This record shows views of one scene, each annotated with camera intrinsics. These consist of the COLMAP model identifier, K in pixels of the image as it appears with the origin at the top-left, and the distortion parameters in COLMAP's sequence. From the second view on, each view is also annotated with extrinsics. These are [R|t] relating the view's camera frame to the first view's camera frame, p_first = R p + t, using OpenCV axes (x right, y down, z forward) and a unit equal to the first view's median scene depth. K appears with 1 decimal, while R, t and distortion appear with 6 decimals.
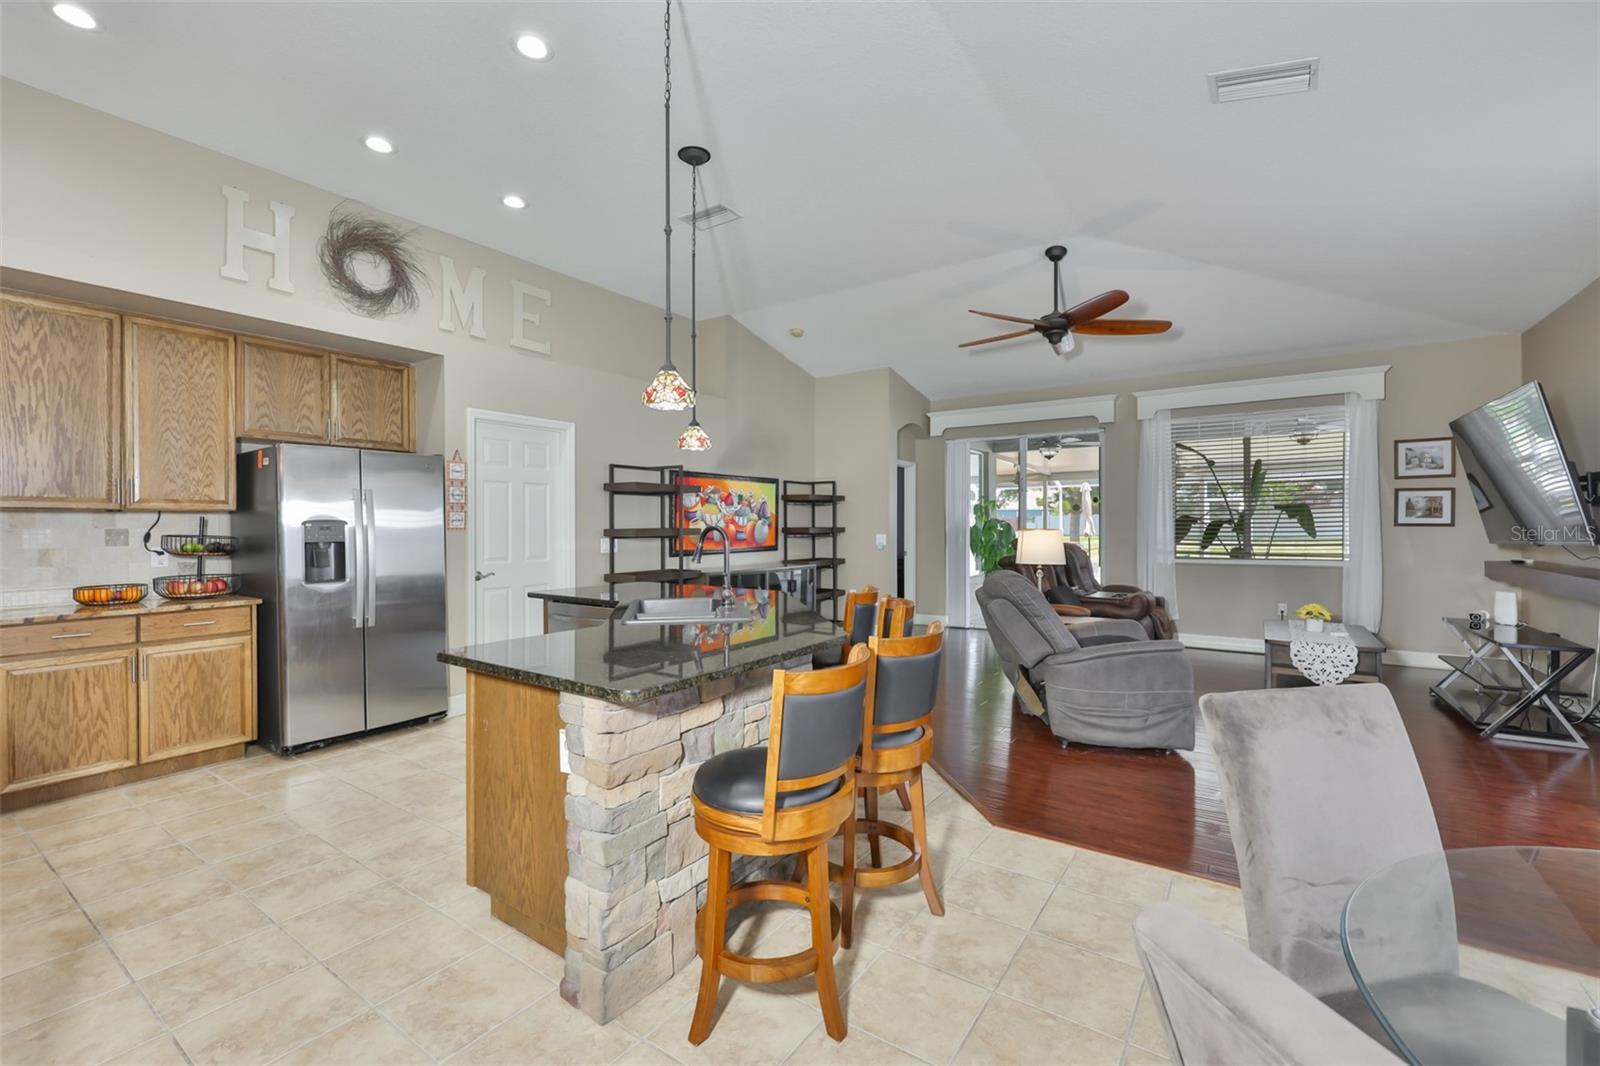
lens RADIAL K [[680.6, 0, 801.5], [0, 680.6, 526.8], [0, 0, 1]] dist [-0.002284, 0.000021]
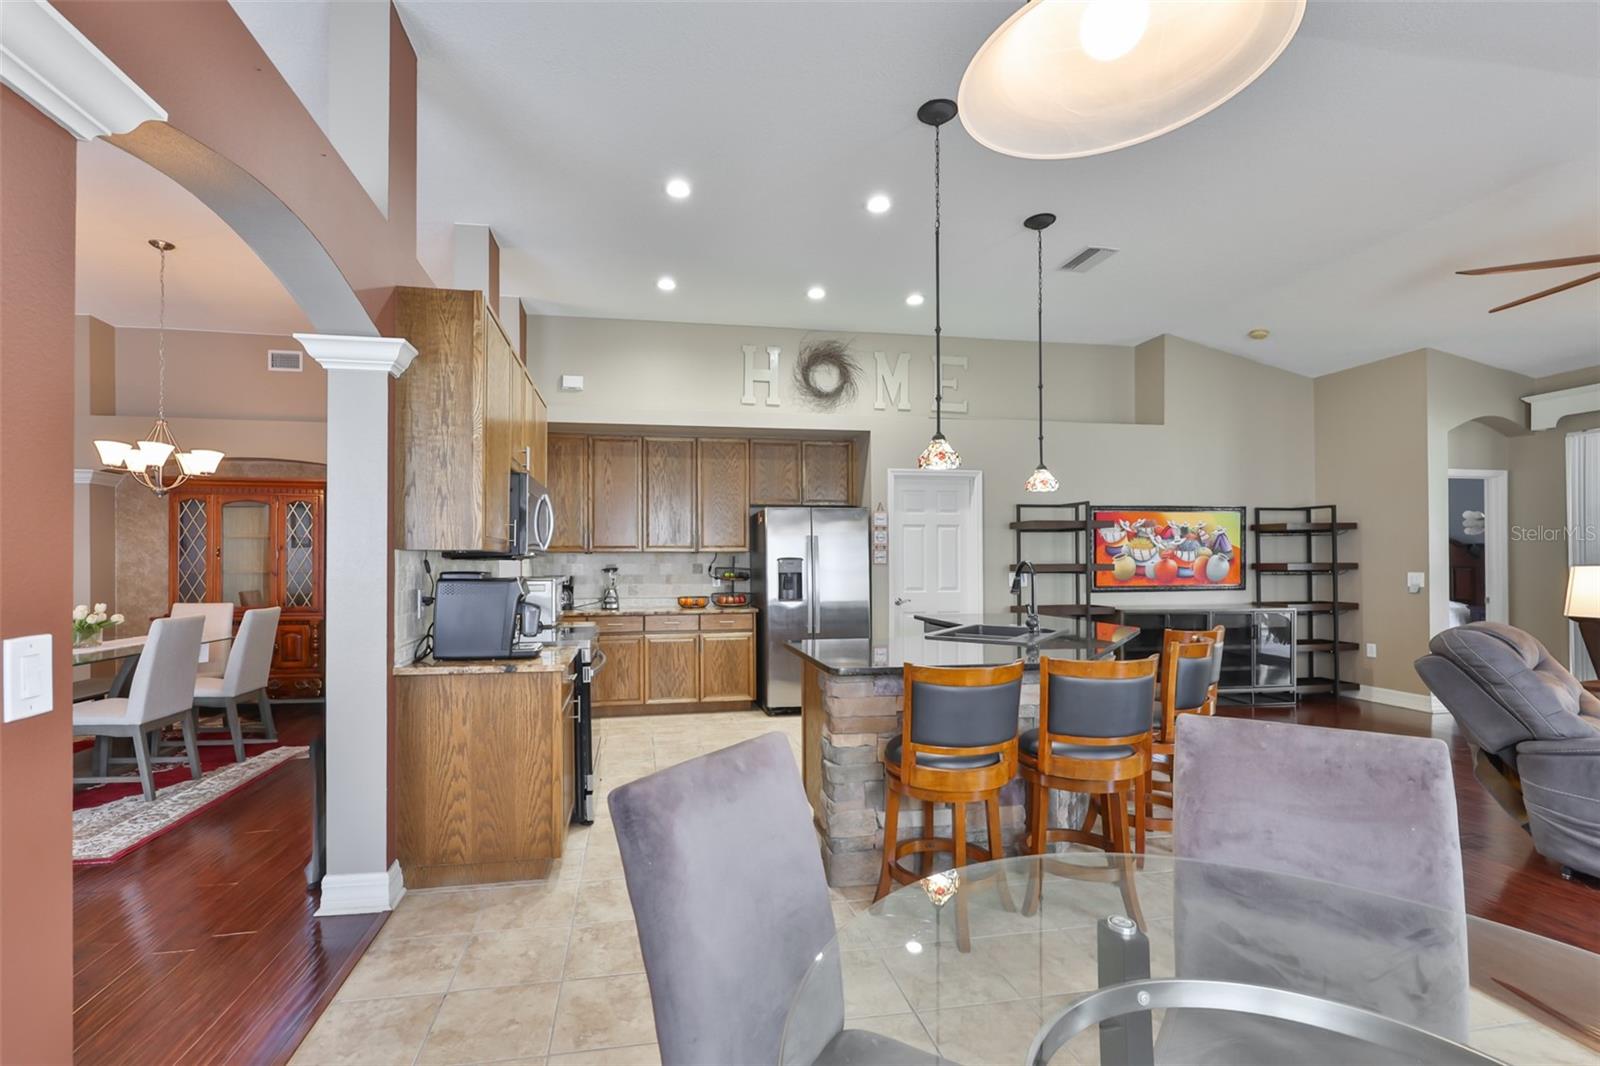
lens RADIAL K [[698.6, 0, 754.5], [0, 698.6, 555.1], [0, 0, 1]] dist [-0.002502, -0.000199]
pose [[0.692942, -0.006965, -0.720959, 0.282832], [-0.000513, 0.999948, -0.010154, -0.000162], [0.720993, 0.007406, 0.692903, -0.084772]]
